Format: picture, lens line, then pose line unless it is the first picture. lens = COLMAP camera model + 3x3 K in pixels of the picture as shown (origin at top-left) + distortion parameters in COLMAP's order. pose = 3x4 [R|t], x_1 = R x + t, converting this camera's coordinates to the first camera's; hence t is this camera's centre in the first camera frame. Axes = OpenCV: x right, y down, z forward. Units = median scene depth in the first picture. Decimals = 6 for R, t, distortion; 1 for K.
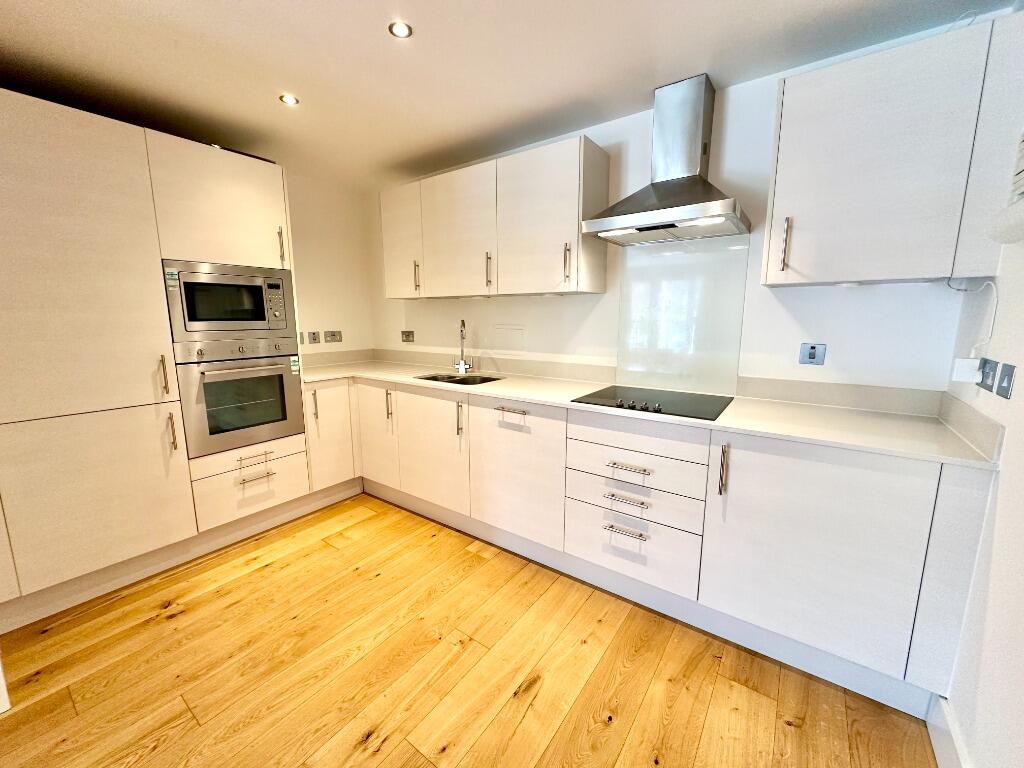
lens RADIAL K [[411.4, 0, 509.9], [0, 411.4, 383.2], [0, 0, 1]] dist [-0.002376, -0.000192]
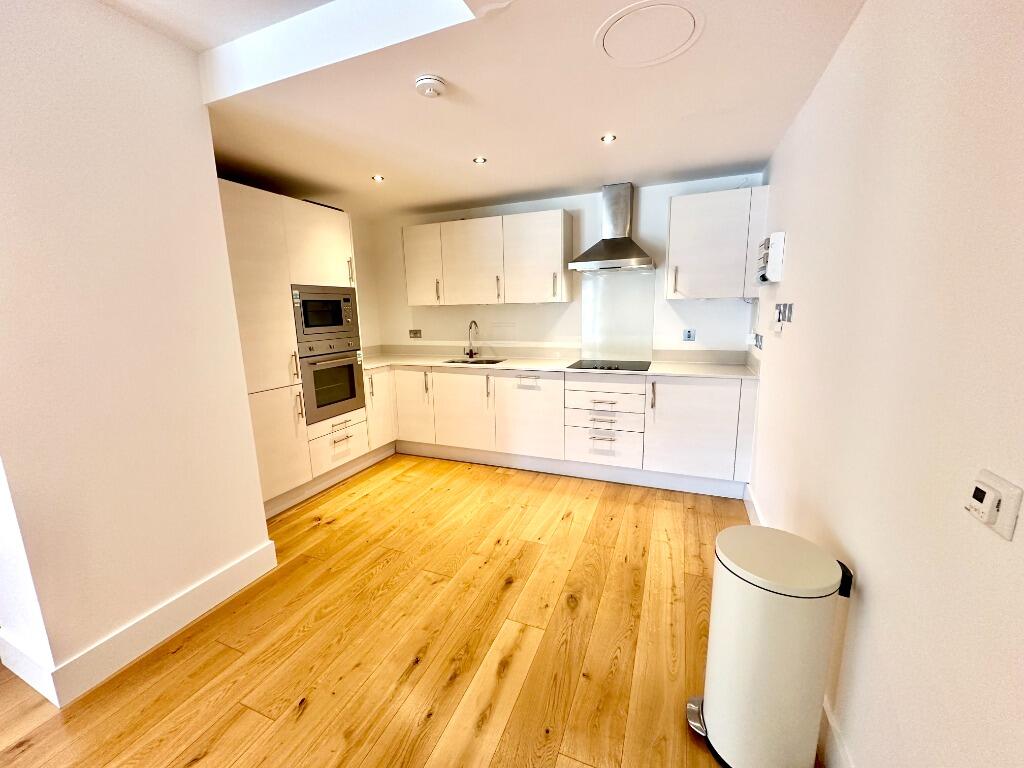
lens RADIAL K [[411.4, 0, 512.6], [0, 411.4, 383.3], [0, 0, 1]] dist [-0.002376, -0.000192]
pose [[0.970955, -0.060764, 0.231418, -0.433754], [0.057521, 0.998129, 0.020743, 0.055268], [-0.232246, -0.006829, 0.972633, -0.561068]]
